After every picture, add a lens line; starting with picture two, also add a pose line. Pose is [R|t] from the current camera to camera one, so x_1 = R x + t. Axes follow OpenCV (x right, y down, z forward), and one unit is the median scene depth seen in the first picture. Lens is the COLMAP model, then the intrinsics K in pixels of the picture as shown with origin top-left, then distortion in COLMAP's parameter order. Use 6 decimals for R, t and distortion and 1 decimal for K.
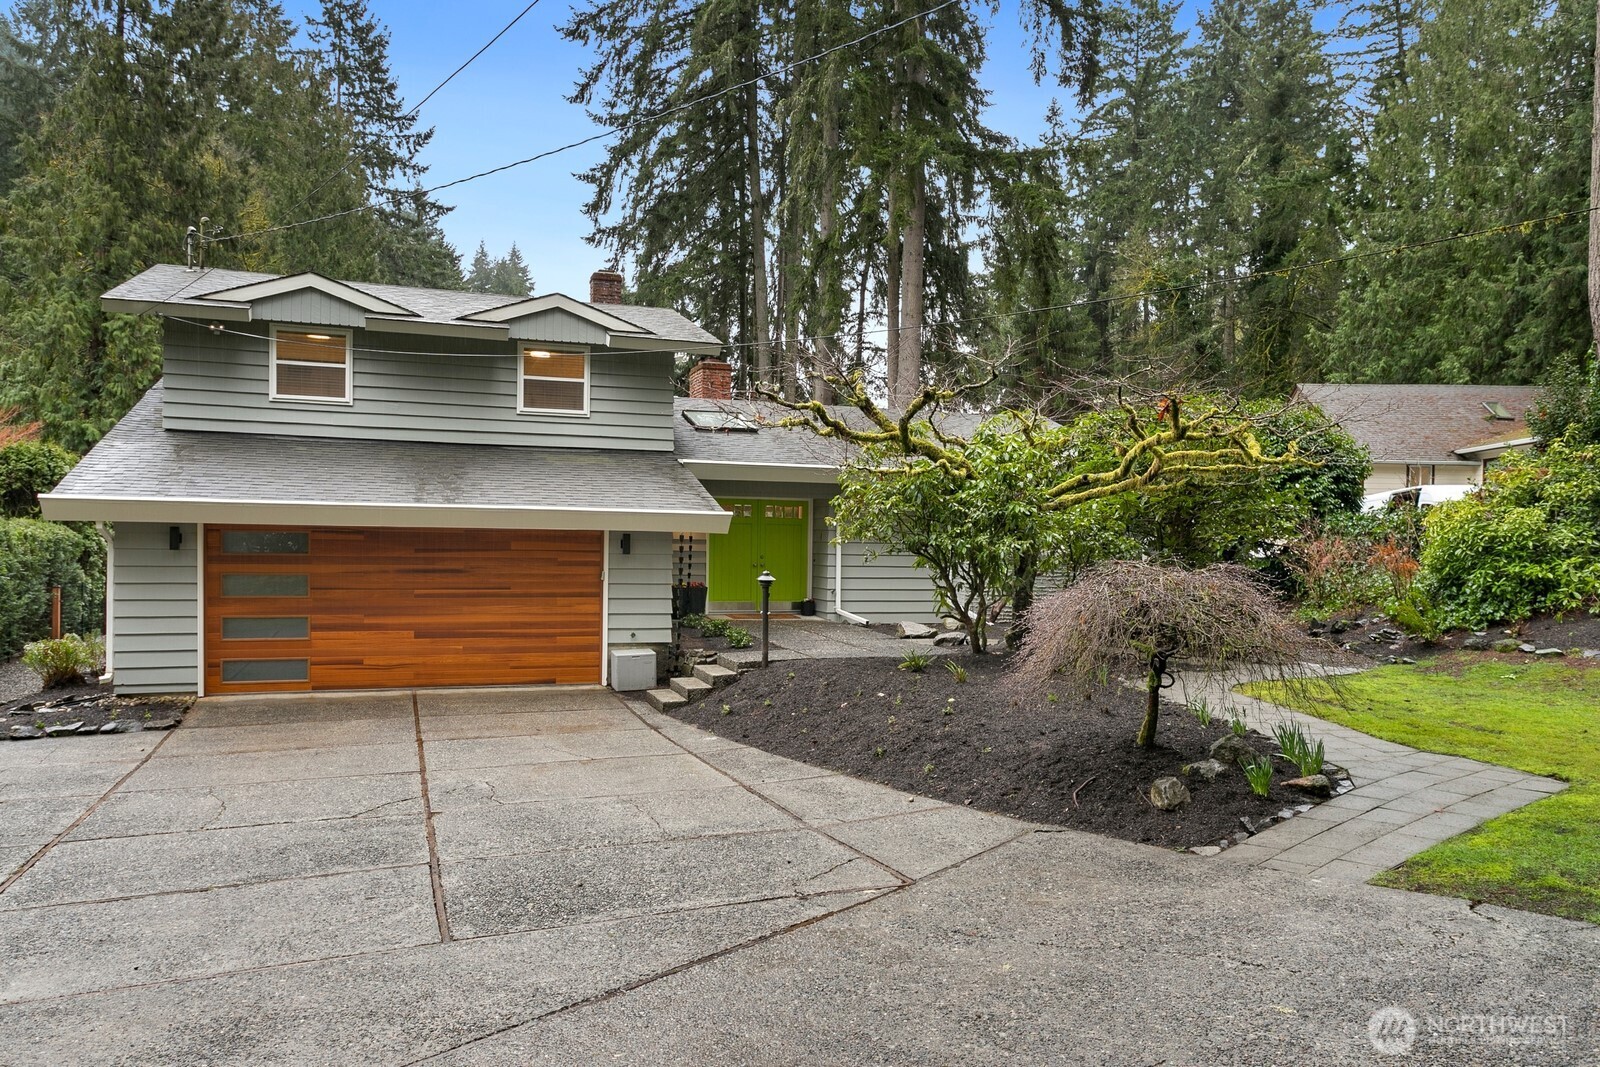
lens RADIAL K [[1182.4, 0, 819.0], [0, 1182.4, 566.5], [0, 0, 1]] dist [0.009175, 0.000579]
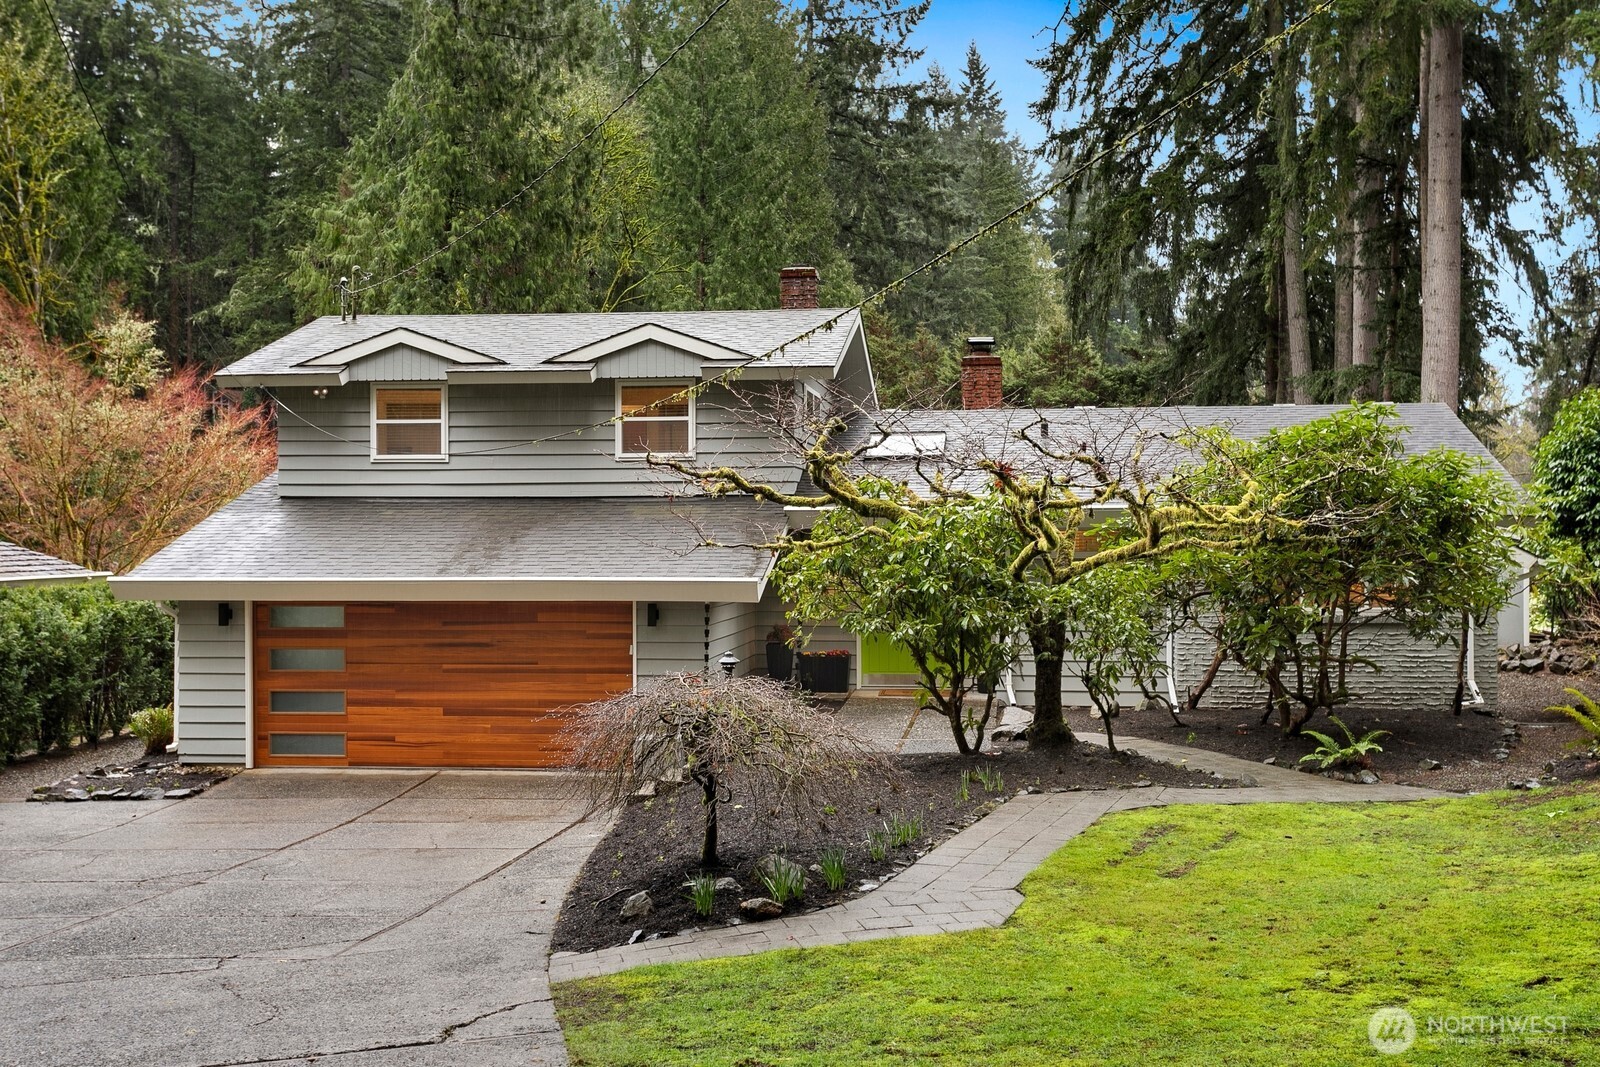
lens RADIAL K [[1818.4, 0, 796.1], [0, 1818.4, 531.7], [0, 0, 1]] dist [0.016524, 0.000000]
pose [[0.889087, -0.019154, -0.457338, 0.509186], [0.007389, 0.999594, -0.027500, -0.039203], [0.457680, 0.021071, 0.888868, -0.154626]]
